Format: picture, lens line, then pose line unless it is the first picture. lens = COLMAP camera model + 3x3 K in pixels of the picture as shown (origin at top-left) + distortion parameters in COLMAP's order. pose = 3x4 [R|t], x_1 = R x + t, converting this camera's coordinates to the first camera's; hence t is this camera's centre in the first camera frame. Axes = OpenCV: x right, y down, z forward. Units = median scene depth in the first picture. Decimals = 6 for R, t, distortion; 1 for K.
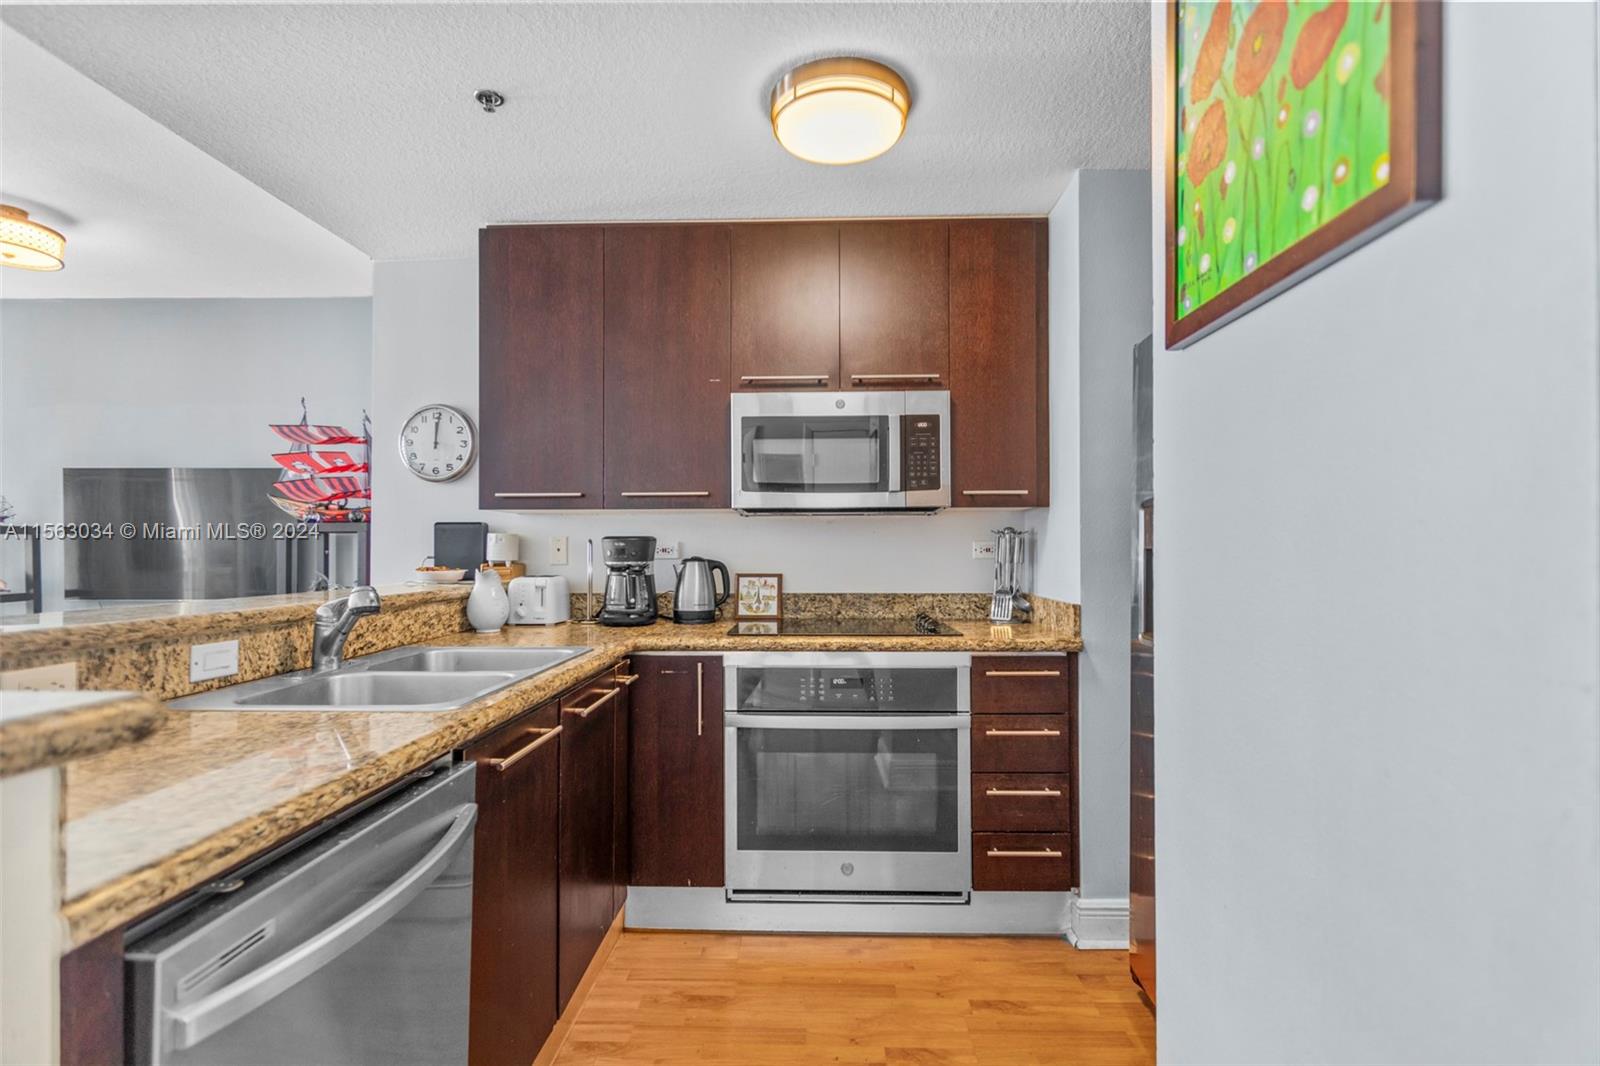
lens RADIAL K [[744.3, 0, 799.2], [0, 744.3, 544.6], [0, 0, 1]] dist [0.000596, 0.000120]
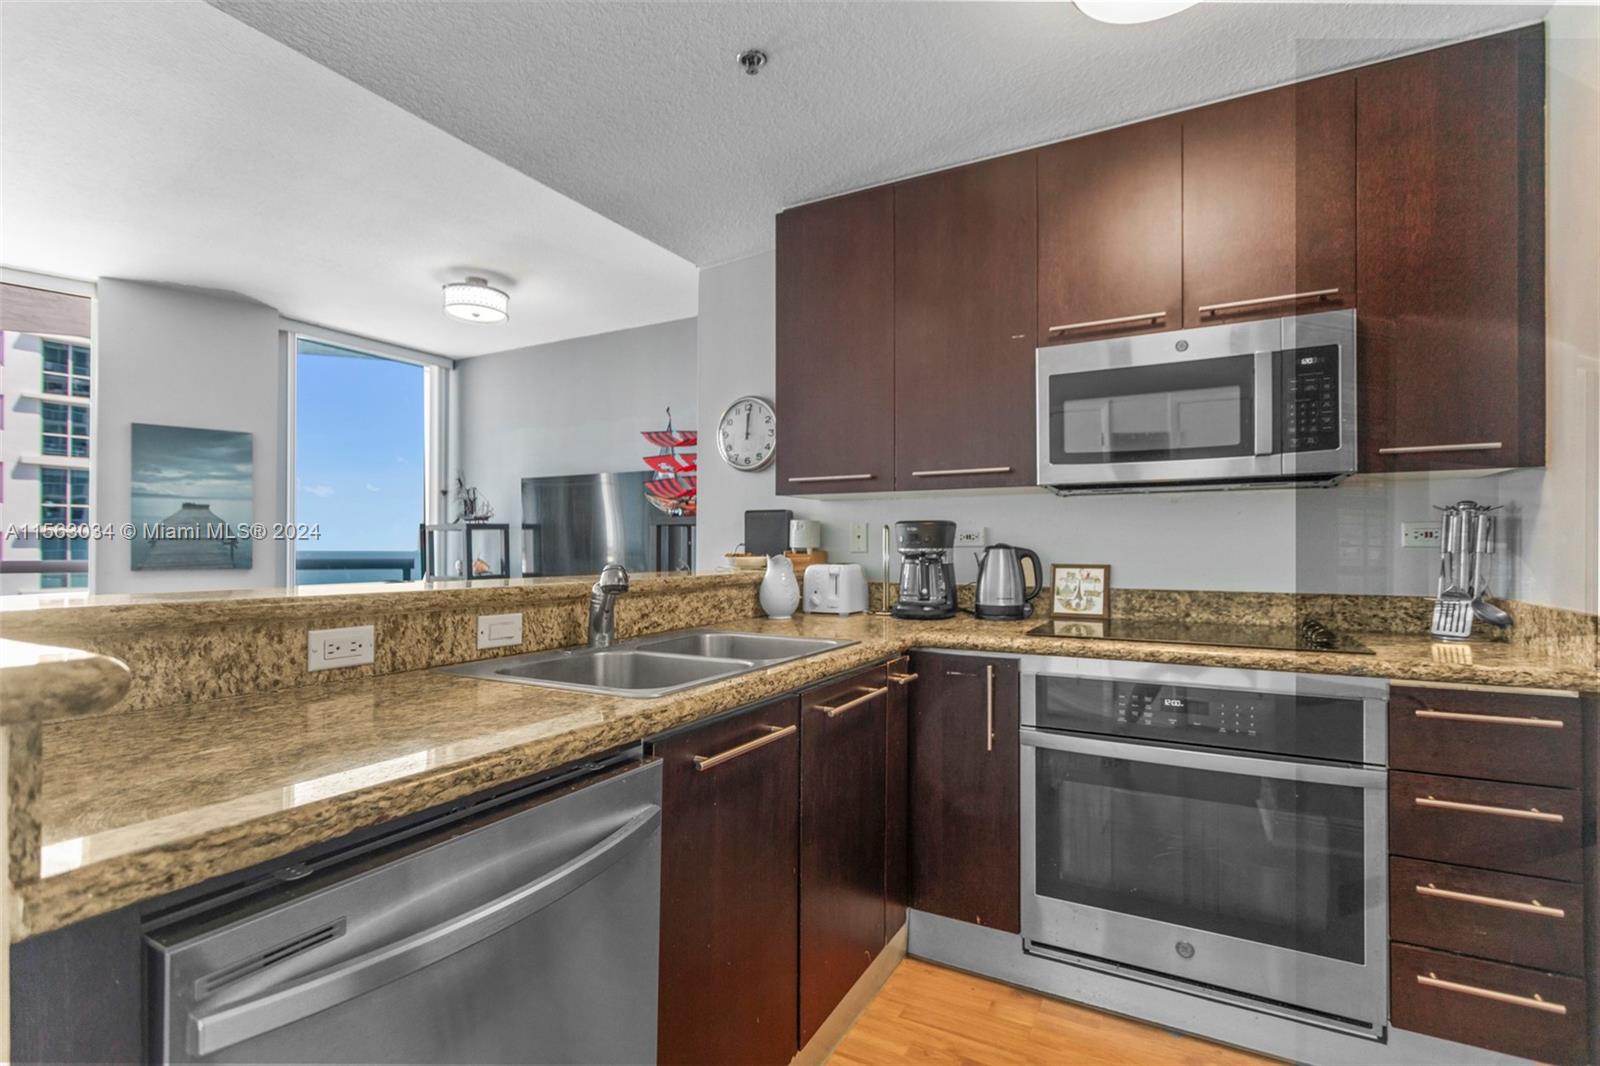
lens RADIAL K [[744.3, 0, 799.2], [0, 744.3, 544.6], [0, 0, 1]] dist [0.000596, 0.000120]
pose [[0.890625, 0.000130, -0.454738, 0.058600], [0.002336, 0.999985, 0.004861, 0.015446], [0.454732, -0.005392, 0.890612, 0.140048]]
